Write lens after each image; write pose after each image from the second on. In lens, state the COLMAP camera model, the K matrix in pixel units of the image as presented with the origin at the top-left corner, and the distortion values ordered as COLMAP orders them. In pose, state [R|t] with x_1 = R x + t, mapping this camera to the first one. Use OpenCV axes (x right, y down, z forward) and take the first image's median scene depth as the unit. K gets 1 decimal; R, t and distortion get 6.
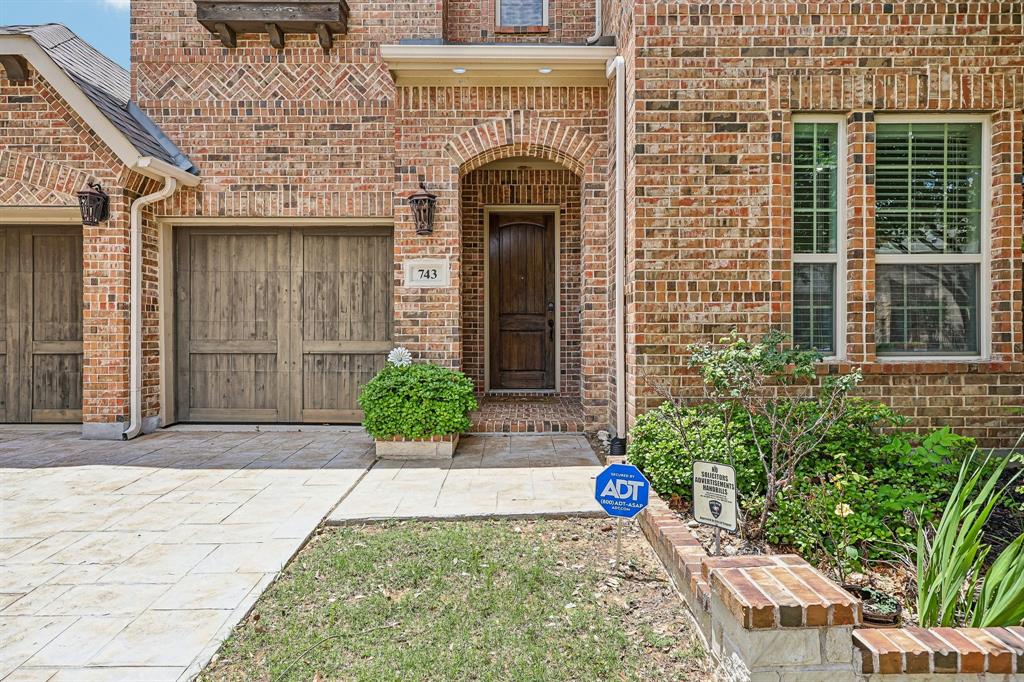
lens RADIAL K [[555.6, 0, 523.3], [0, 555.6, 315.6], [0, 0, 1]] dist [0.002971, 0.000352]
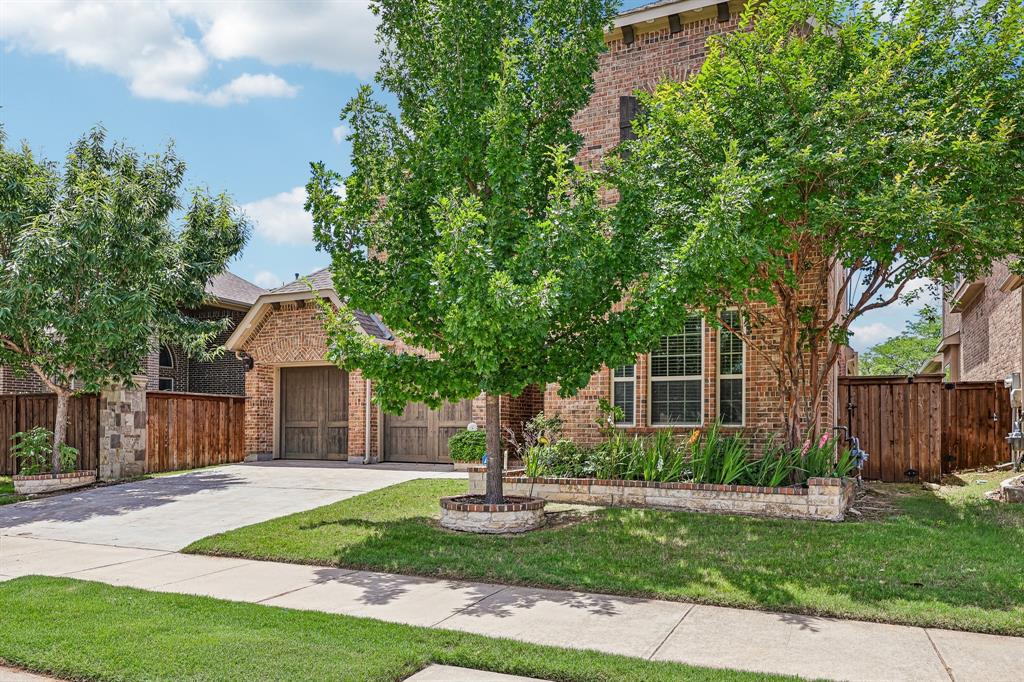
lens RADIAL K [[738.1, 0, 511.3], [0, 738.1, 341.9], [0, 0, 1]] dist [0.002910, 0.000046]
pose [[0.909216, -0.045973, -0.413778, 0.931689], [0.010118, 0.996031, -0.088431, 0.001538], [0.416201, 0.076217, 0.906073, -1.281942]]
